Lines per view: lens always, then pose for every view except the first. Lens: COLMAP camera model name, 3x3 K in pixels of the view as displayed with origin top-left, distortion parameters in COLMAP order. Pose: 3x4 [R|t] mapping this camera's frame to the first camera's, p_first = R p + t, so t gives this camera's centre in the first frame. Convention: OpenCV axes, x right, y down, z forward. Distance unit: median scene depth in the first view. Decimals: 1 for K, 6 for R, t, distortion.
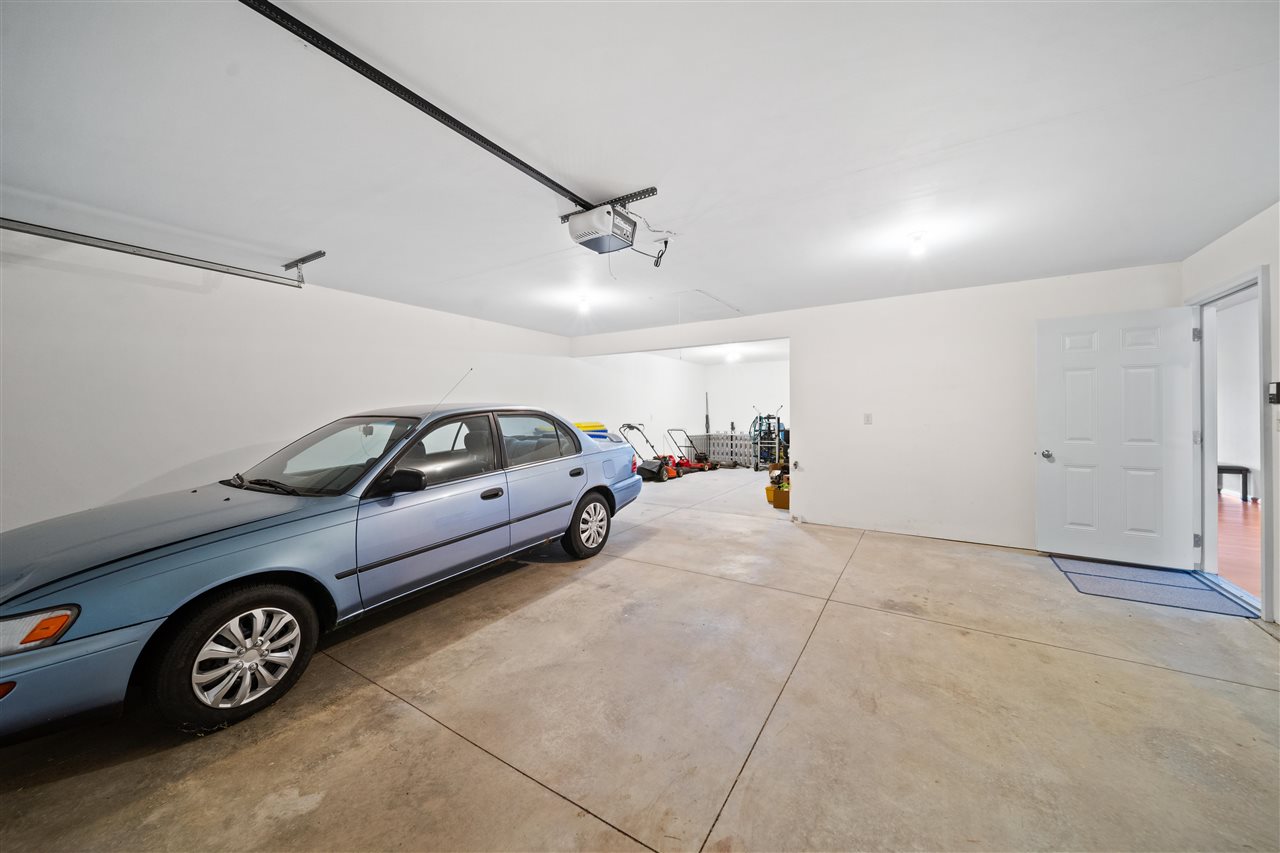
lens RADIAL K [[460.9, 0, 630.6], [0, 460.9, 416.5], [0, 0, 1]] dist [-0.002391, -0.000413]
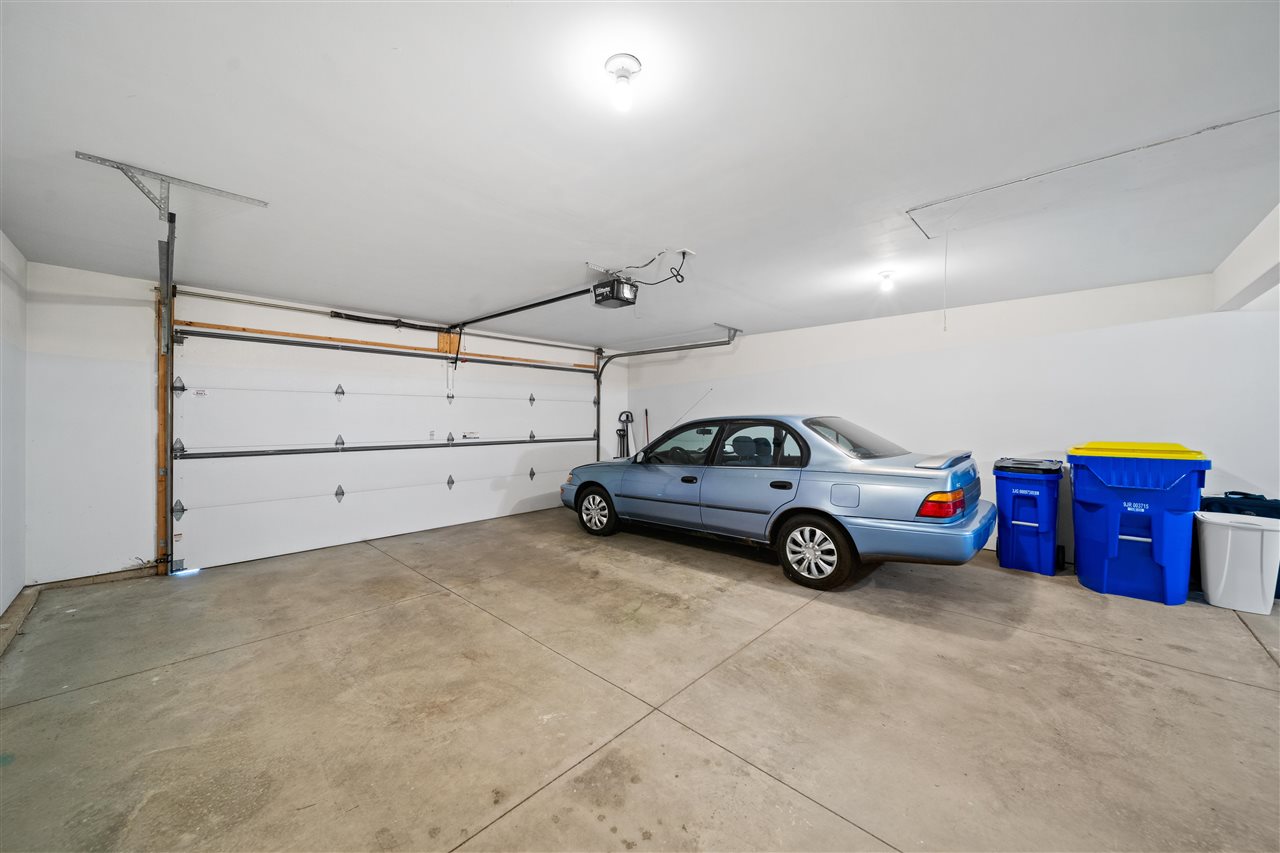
lens RADIAL K [[460.9, 0, 633.0], [0, 460.9, 419.3], [0, 0, 1]] dist [-0.002391, -0.000413]
pose [[-0.195605, 0.011021, -0.980621, 1.140528], [-0.009348, 0.999870, 0.013101, -0.032426], [0.980638, 0.011729, -0.195477, 1.146269]]
